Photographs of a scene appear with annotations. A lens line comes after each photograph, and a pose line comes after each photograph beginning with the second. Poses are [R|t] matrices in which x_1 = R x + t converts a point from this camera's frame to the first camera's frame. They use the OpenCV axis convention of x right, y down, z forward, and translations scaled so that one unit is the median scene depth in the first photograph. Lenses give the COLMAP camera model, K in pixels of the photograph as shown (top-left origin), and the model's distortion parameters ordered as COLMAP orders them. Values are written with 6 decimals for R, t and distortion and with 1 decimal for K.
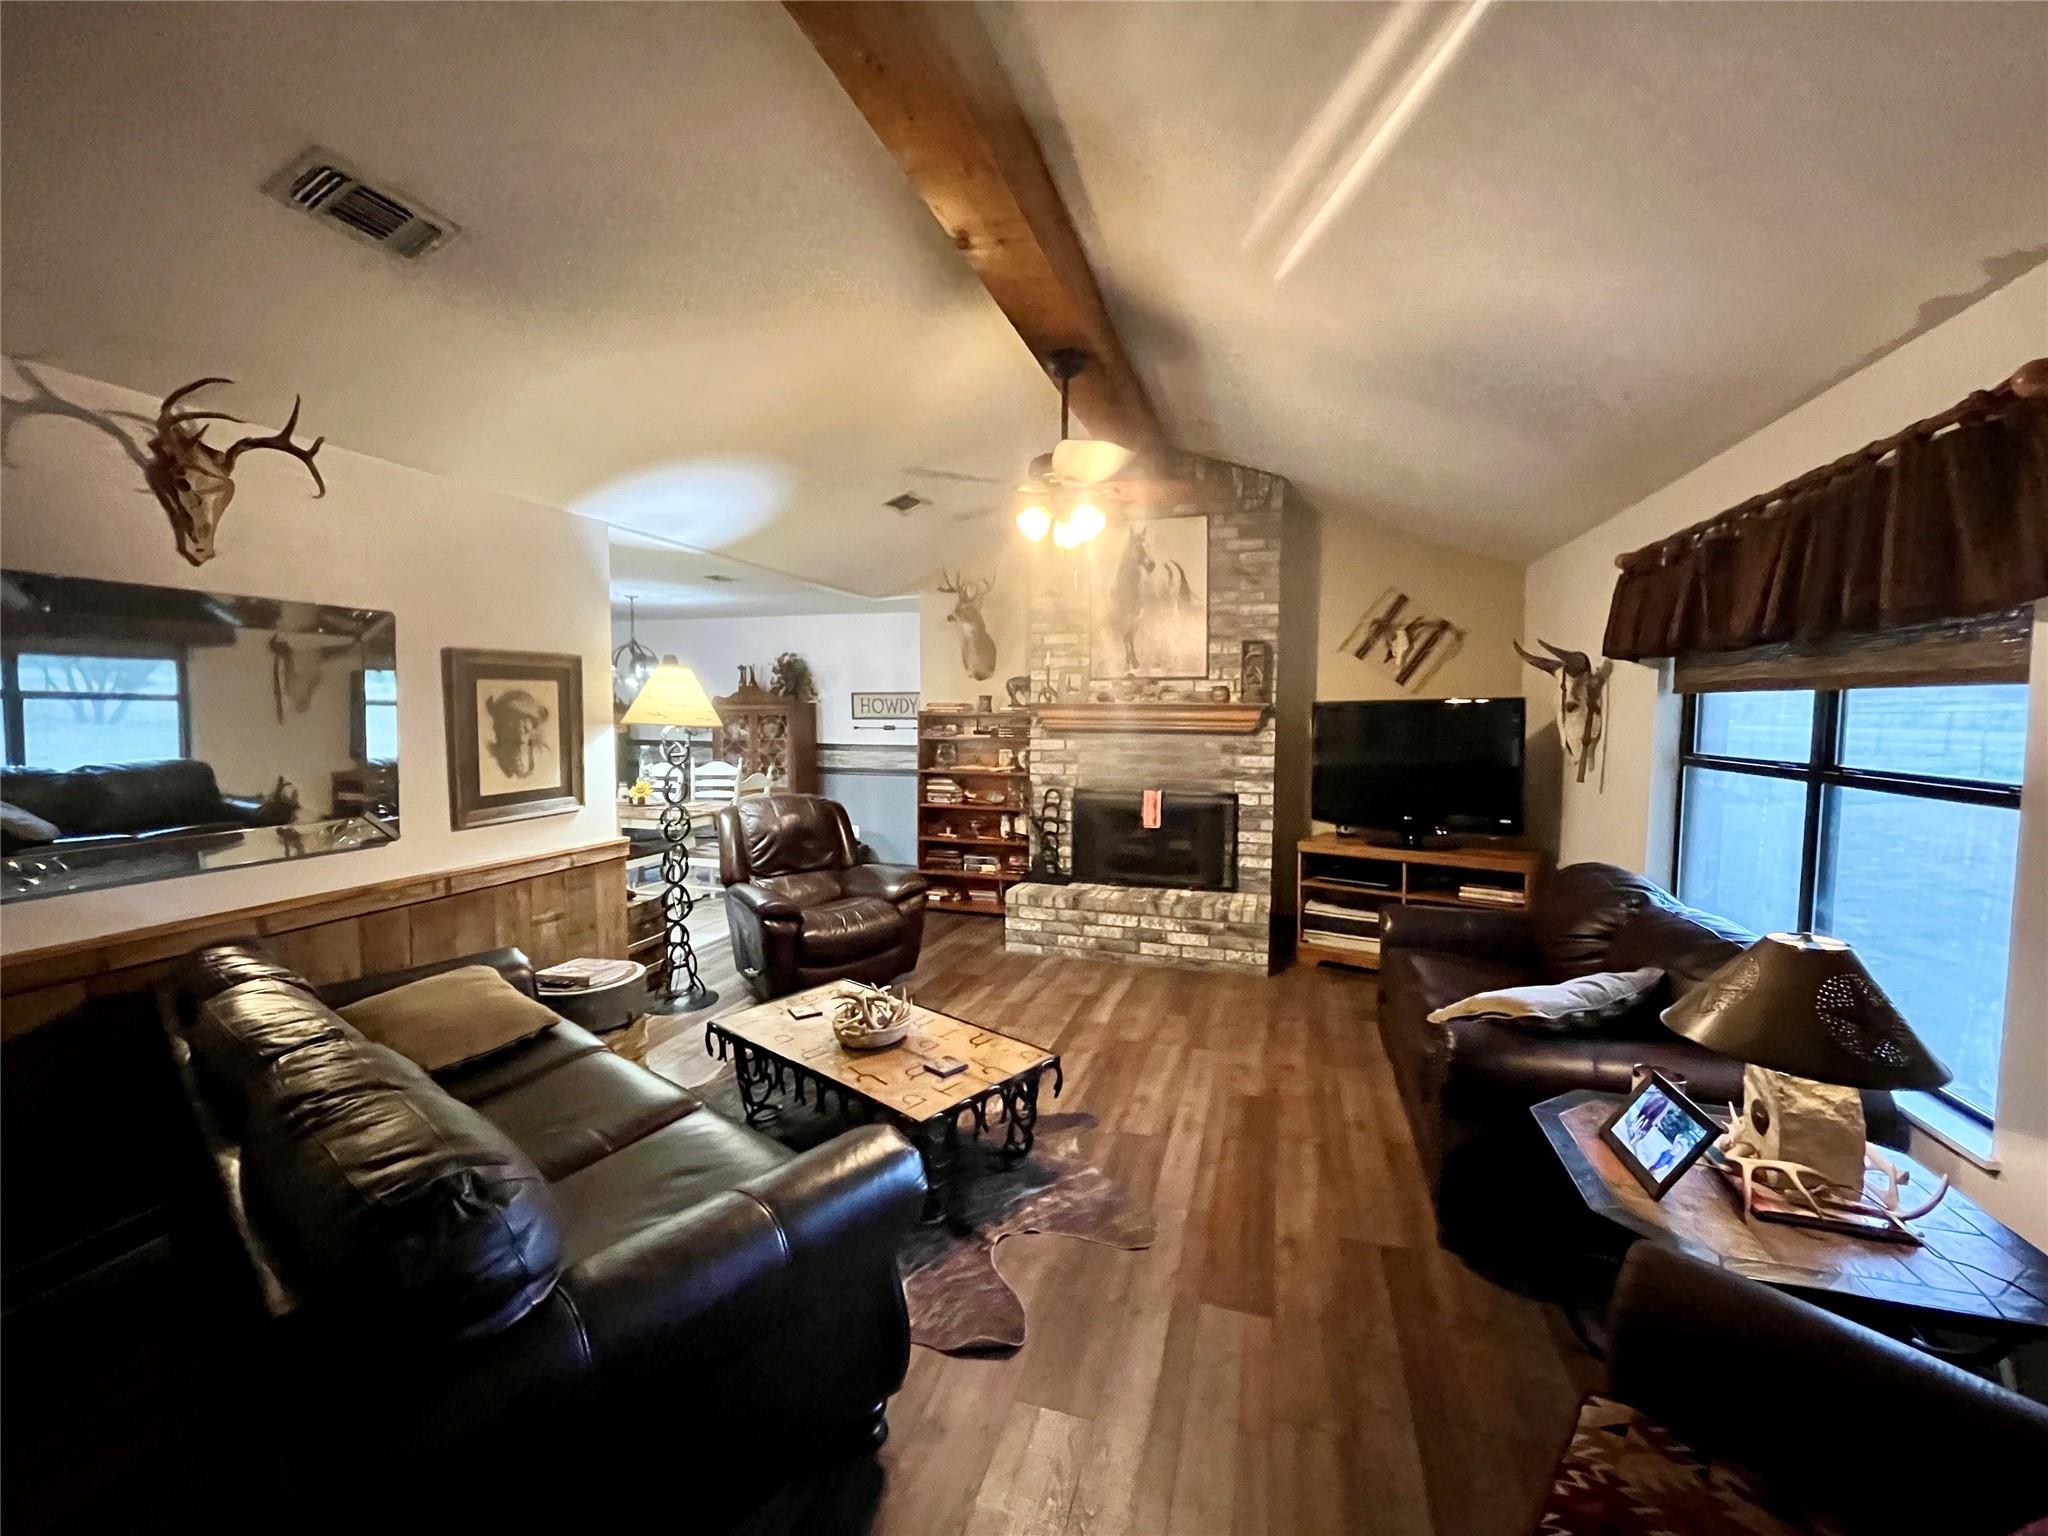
lens RADIAL K [[838.8, 0, 1017.5], [0, 838.8, 752.7], [0, 0, 1]] dist [0.021393, -0.000039]
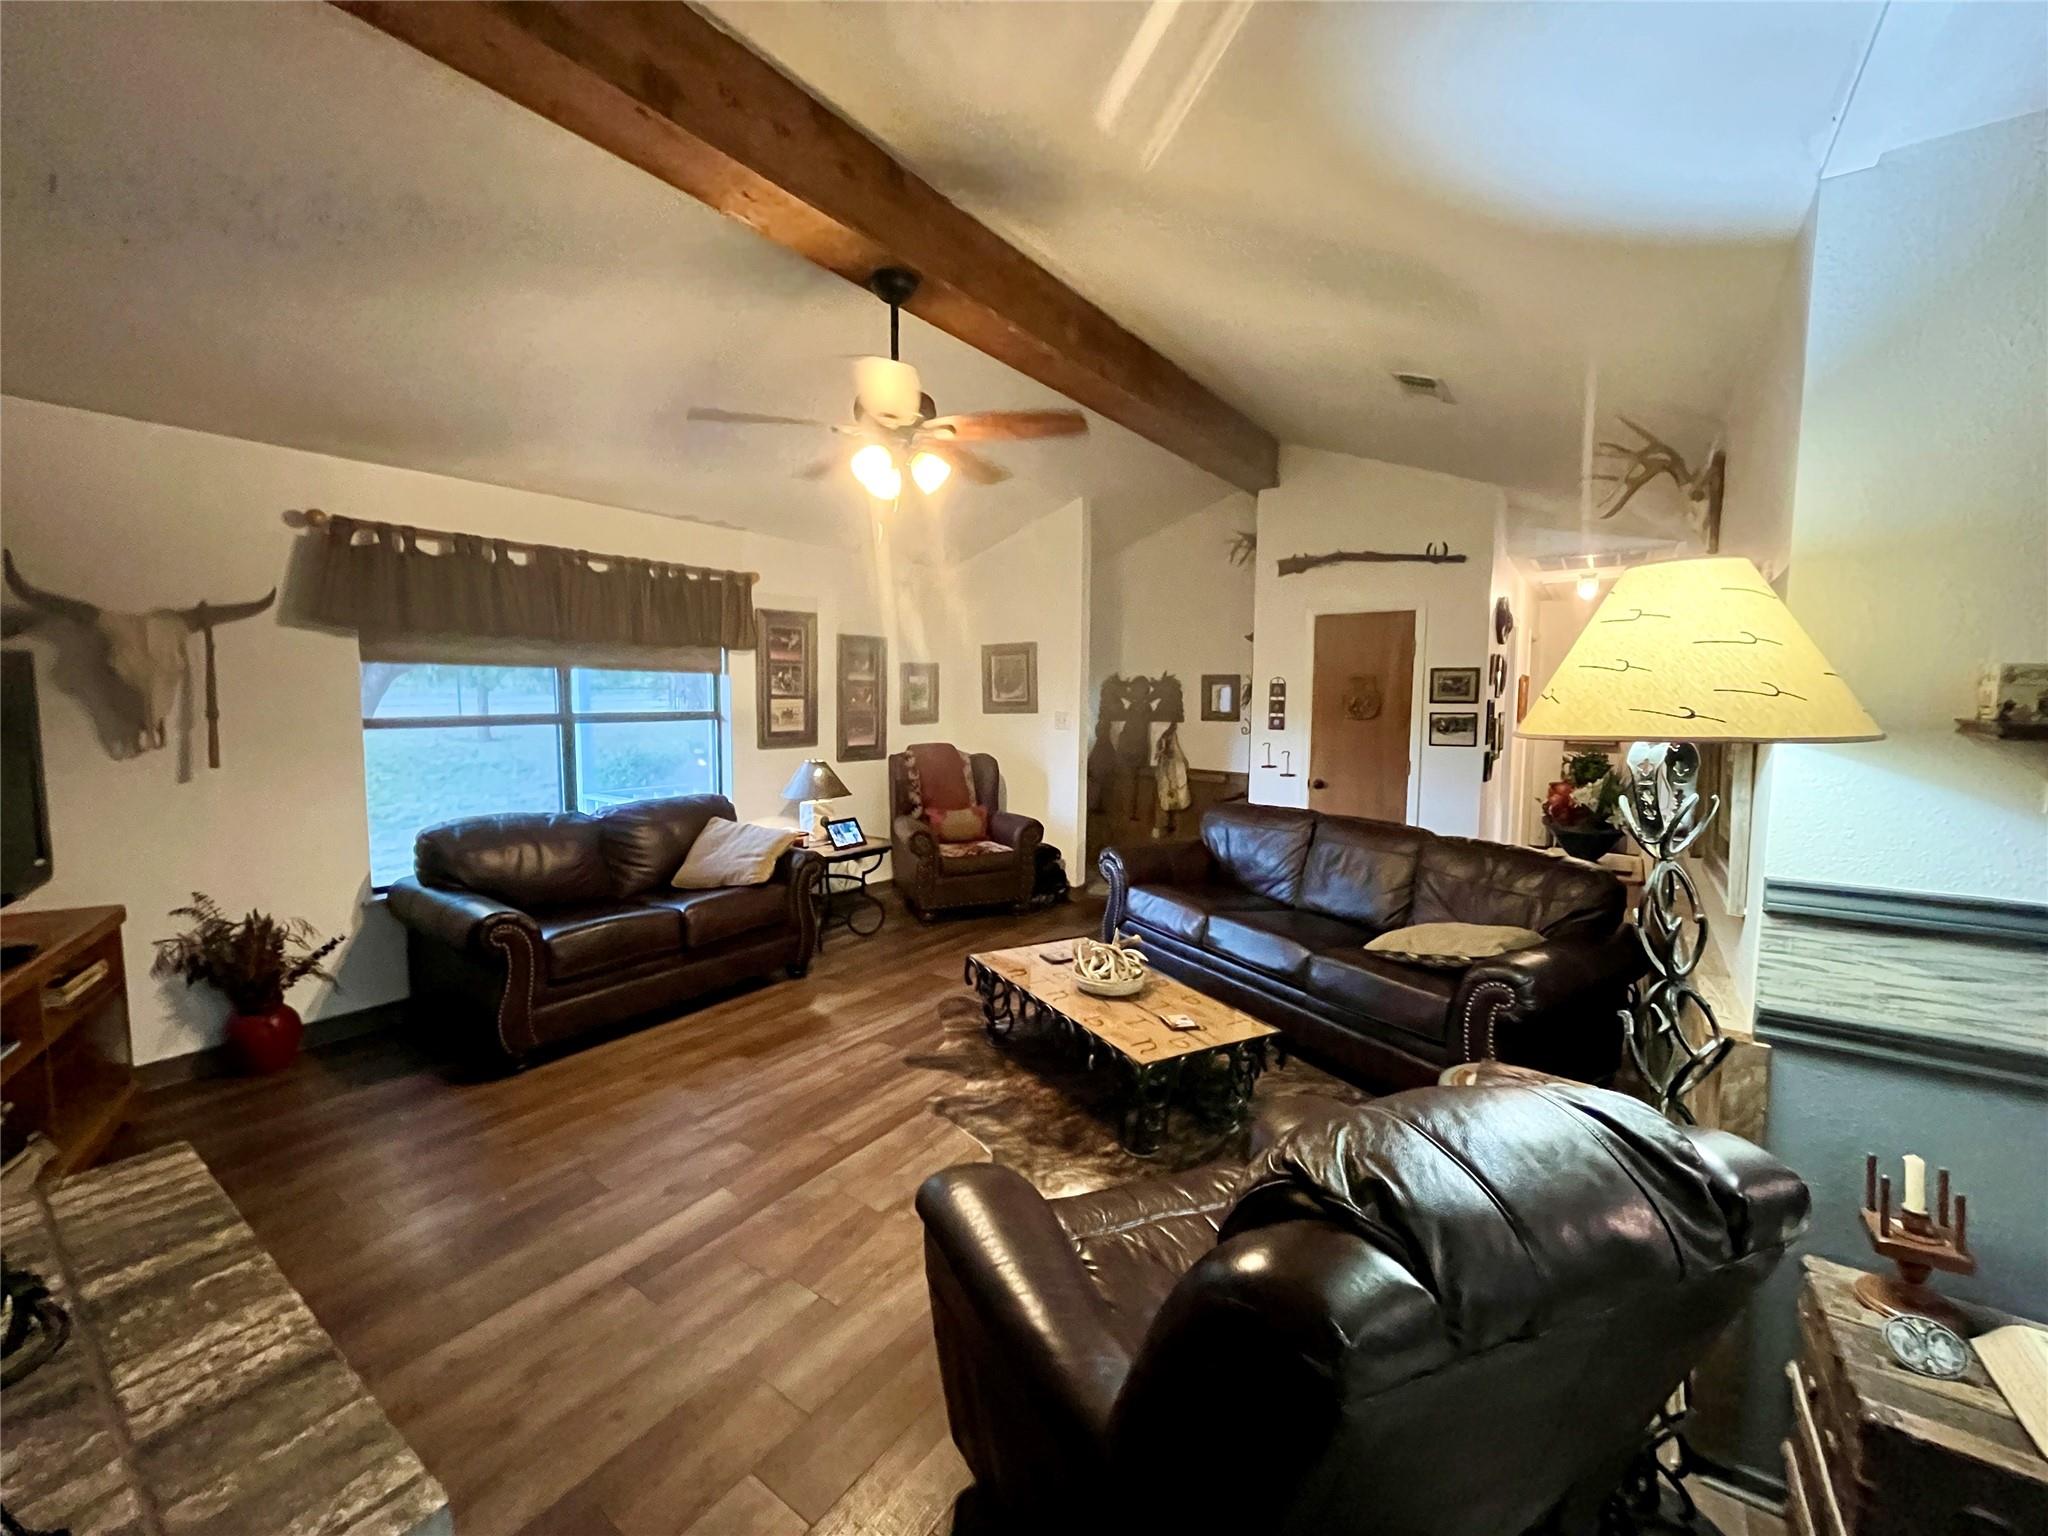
lens RADIAL K [[838.8, 0, 1017.5], [0, 838.8, 752.7], [0, 0, 1]] dist [0.021393, -0.000039]
pose [[-0.948968, -0.044756, 0.312181, -0.331956], [-0.002137, 0.990769, 0.135546, -0.103711], [-0.315366, 0.127961, -0.940303, 1.716050]]
